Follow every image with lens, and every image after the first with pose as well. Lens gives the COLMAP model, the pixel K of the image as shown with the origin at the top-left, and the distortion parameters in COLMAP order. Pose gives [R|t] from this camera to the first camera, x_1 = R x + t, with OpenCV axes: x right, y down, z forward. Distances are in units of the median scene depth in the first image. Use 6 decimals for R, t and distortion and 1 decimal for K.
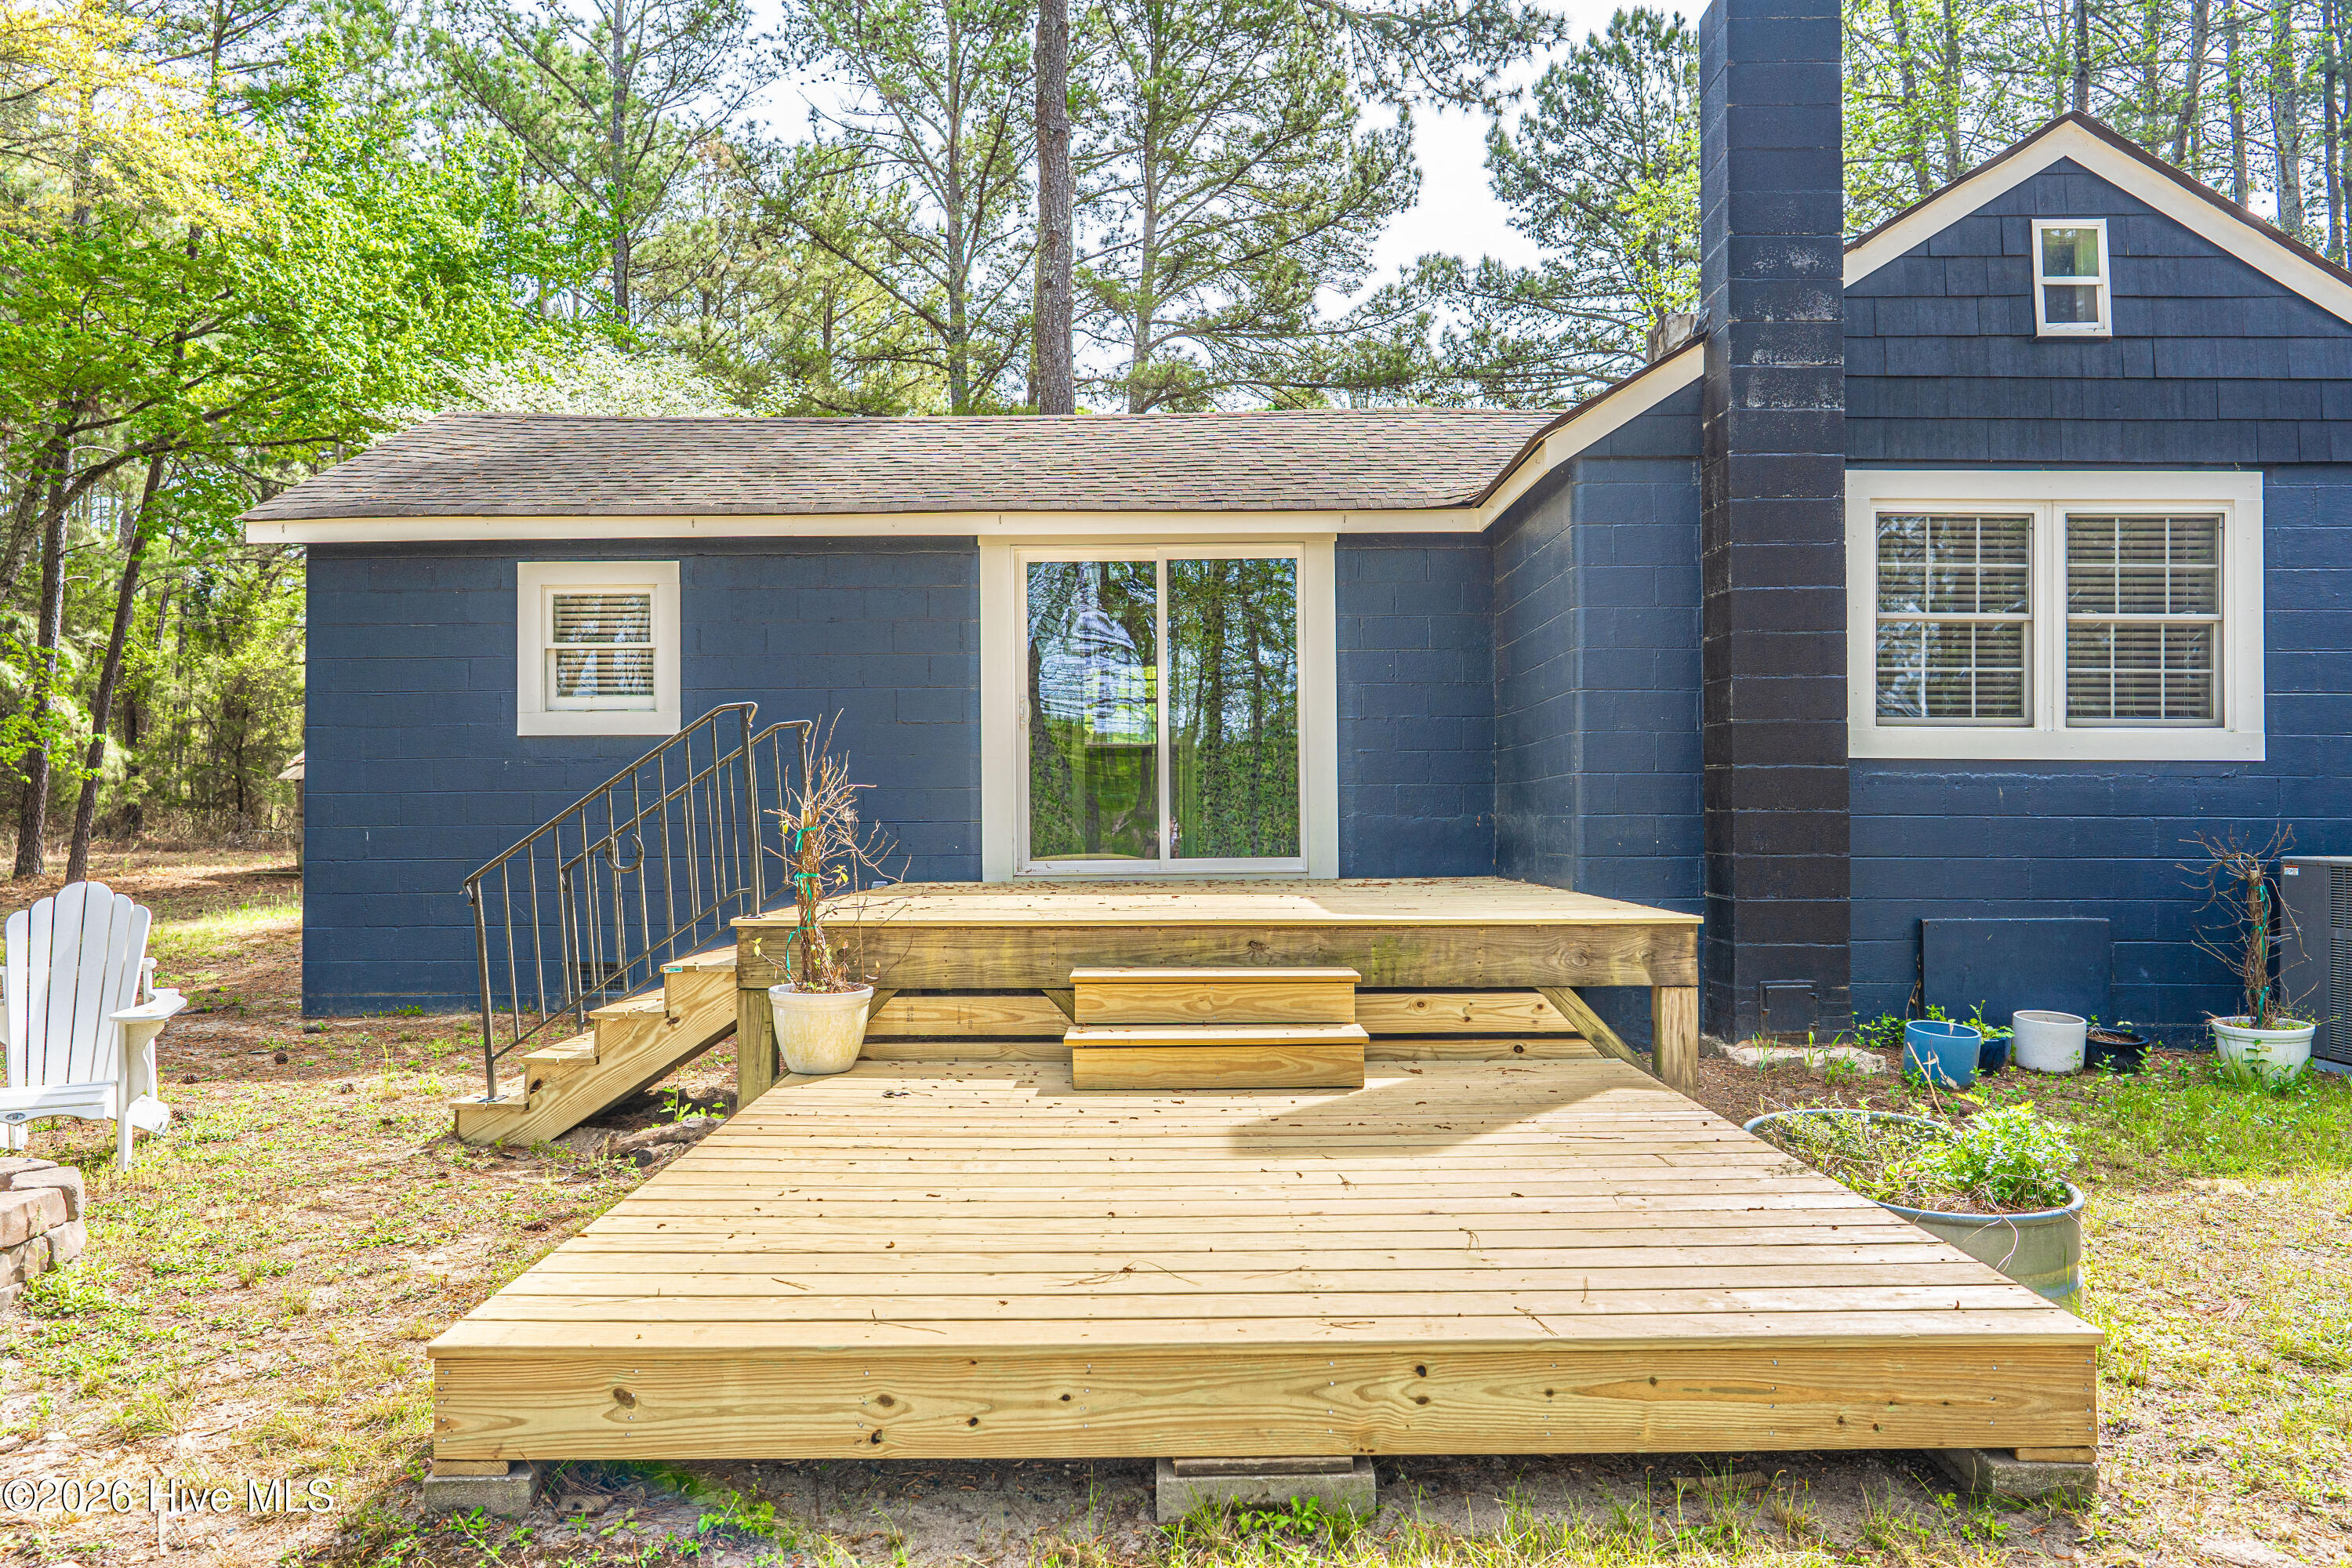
lens RADIAL K [[1582.2, 0, 1176.0], [0, 1582.2, 784.0], [0, 0, 1]] dist [0.007394, 0.001196]
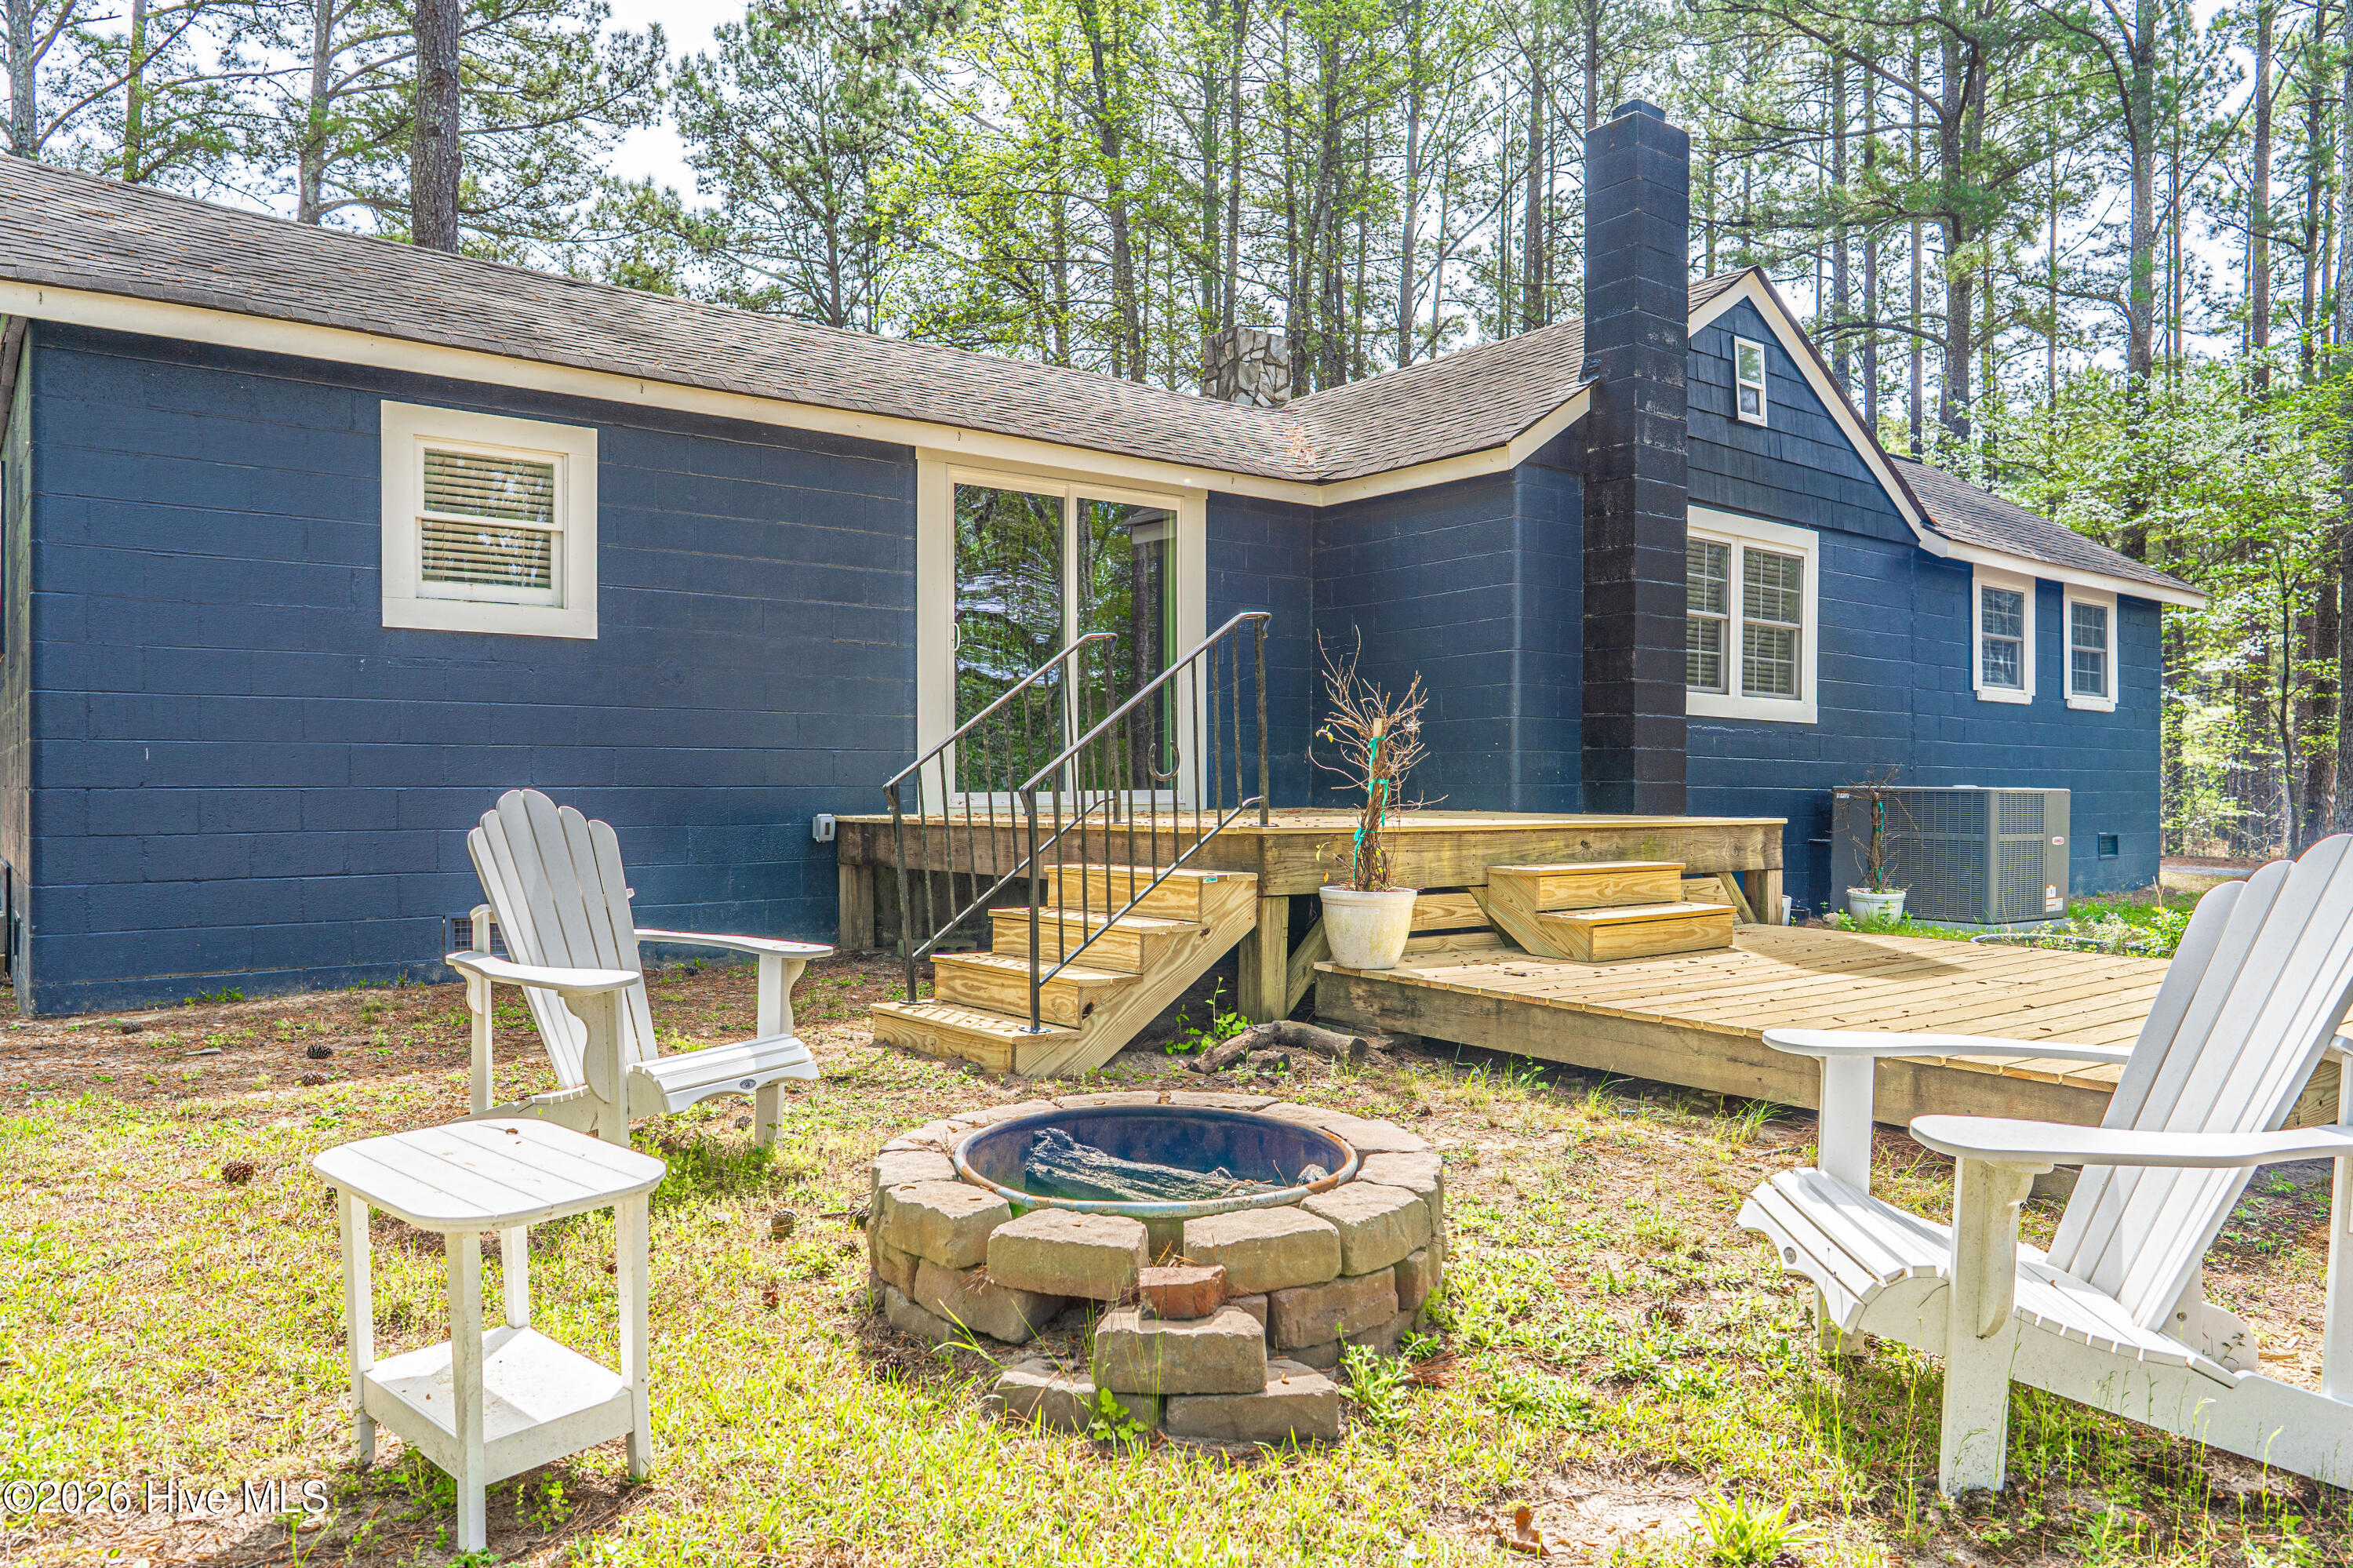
lens RADIAL K [[1576.7, 0, 1167.6], [0, 1576.7, 811.9], [0, 0, 1]] dist [-0.000199, 0.005505]
pose [[0.786893, -0.004064, 0.617076, -0.734588], [-0.020865, 0.999231, 0.033187, 0.033227], [-0.616736, -0.038989, 0.786204, 0.190048]]
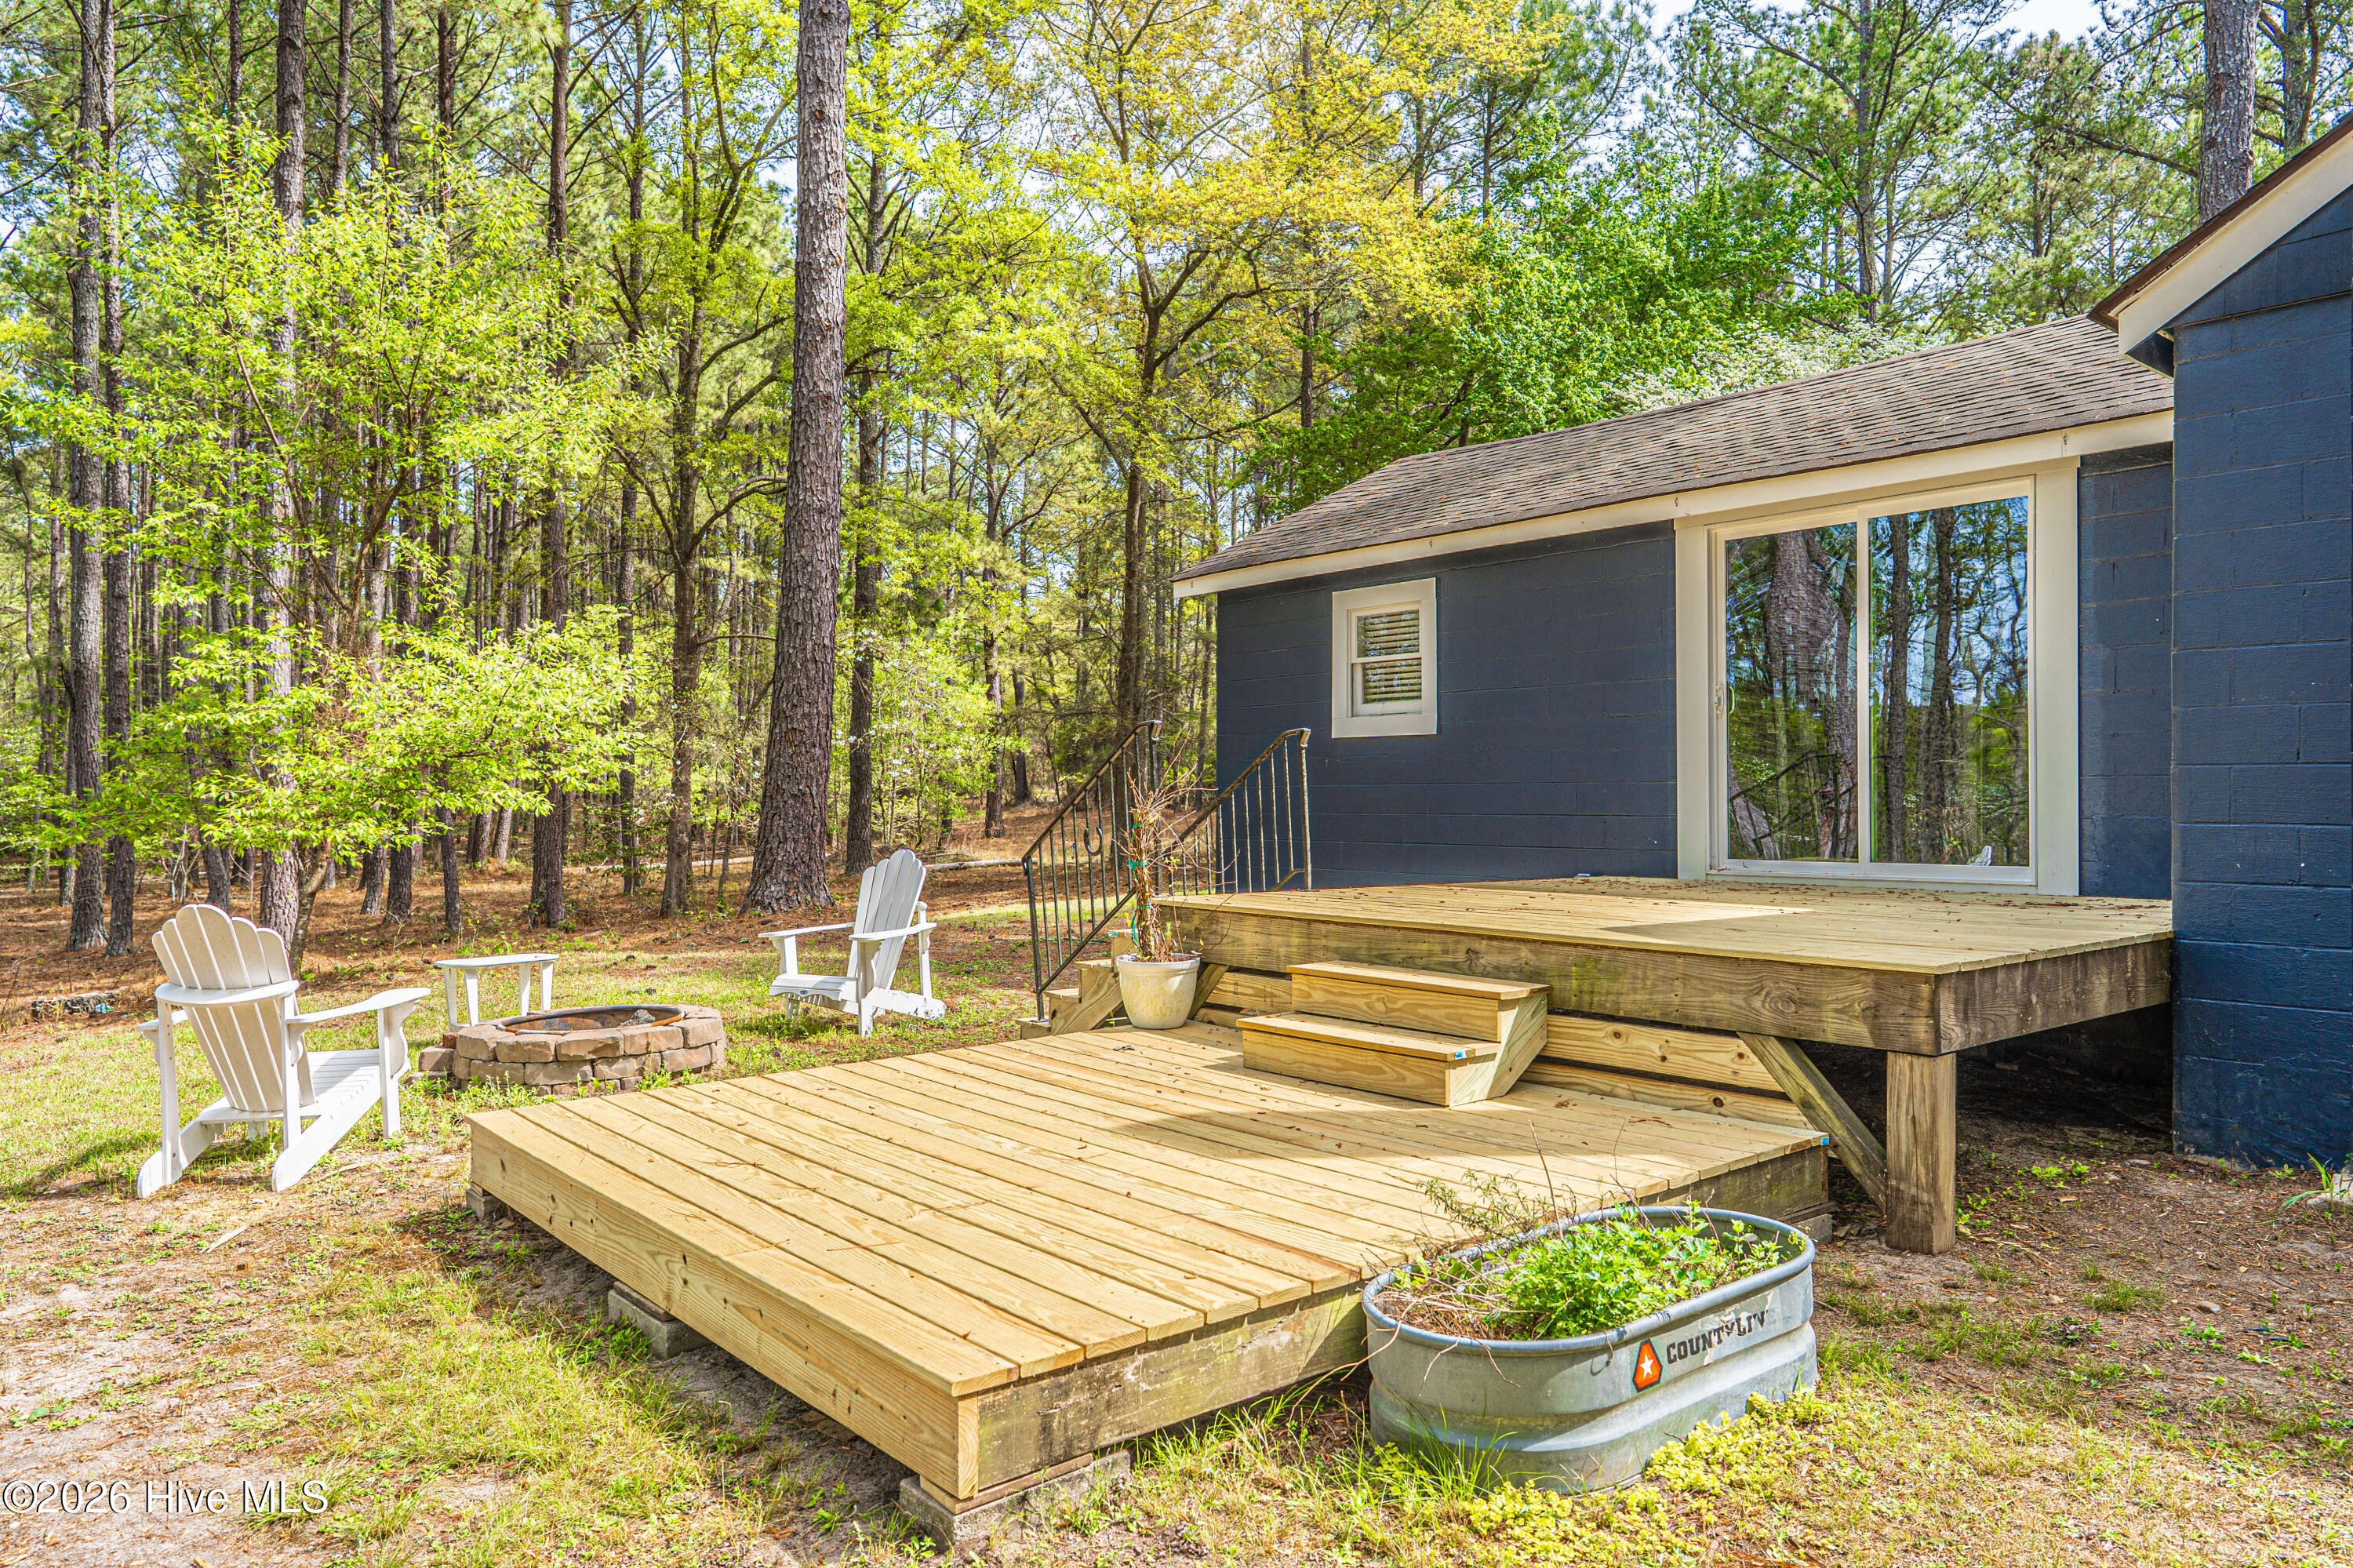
lens RADIAL K [[1576.7, 0, 1167.6], [0, 1576.7, 811.9], [0, 0, 1]] dist [-0.000199, 0.005505]
pose [[0.635878, 0.014217, -0.771659, 0.523892], [0.009834, 0.999600, 0.026520, -0.009797], [0.771727, -0.024452, 0.635483, 0.186988]]
